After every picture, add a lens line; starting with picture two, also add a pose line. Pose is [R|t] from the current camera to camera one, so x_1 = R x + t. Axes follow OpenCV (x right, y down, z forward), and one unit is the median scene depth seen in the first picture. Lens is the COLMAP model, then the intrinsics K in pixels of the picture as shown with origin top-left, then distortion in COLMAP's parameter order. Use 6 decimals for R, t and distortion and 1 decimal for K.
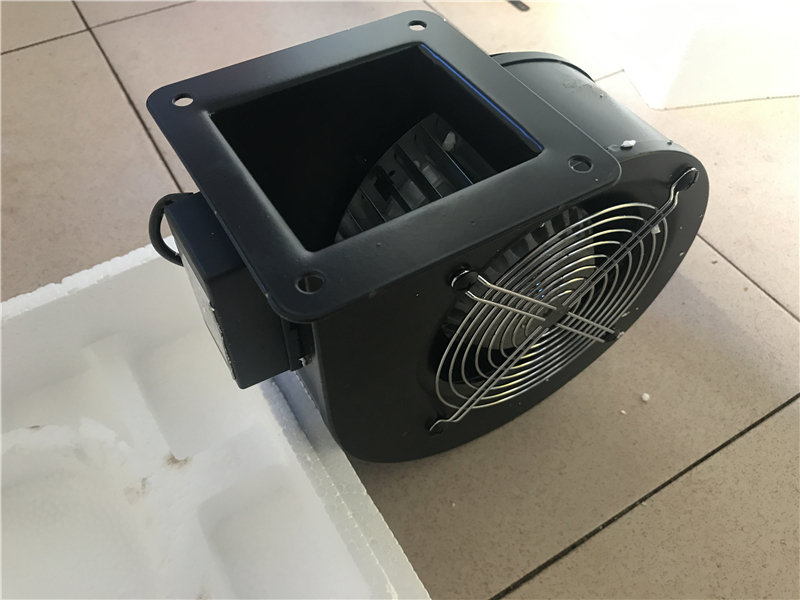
lens RADIAL K [[652.2, 0, 400.0], [0, 652.2, 299.0], [0, 0, 1]] dist [-0.003878, -0.004595]
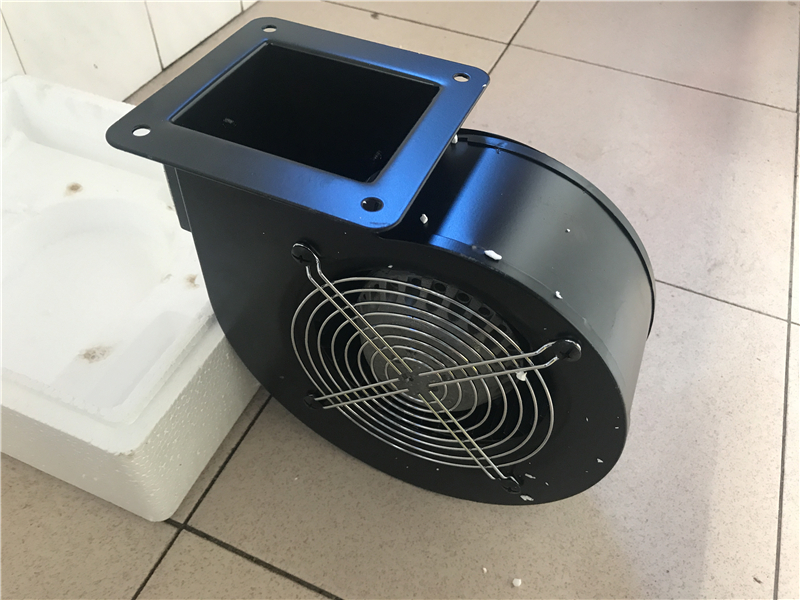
lens RADIAL K [[652.2, 0, 400.0], [0, 652.2, 301.1], [0, 0, 1]] dist [-0.003878, -0.004595]
pose [[0.588922, 0.613925, -0.525611, 0.552599], [-0.664663, 0.737900, 0.117160, -0.138843], [0.459776, 0.280356, 0.842619, 0.080238]]
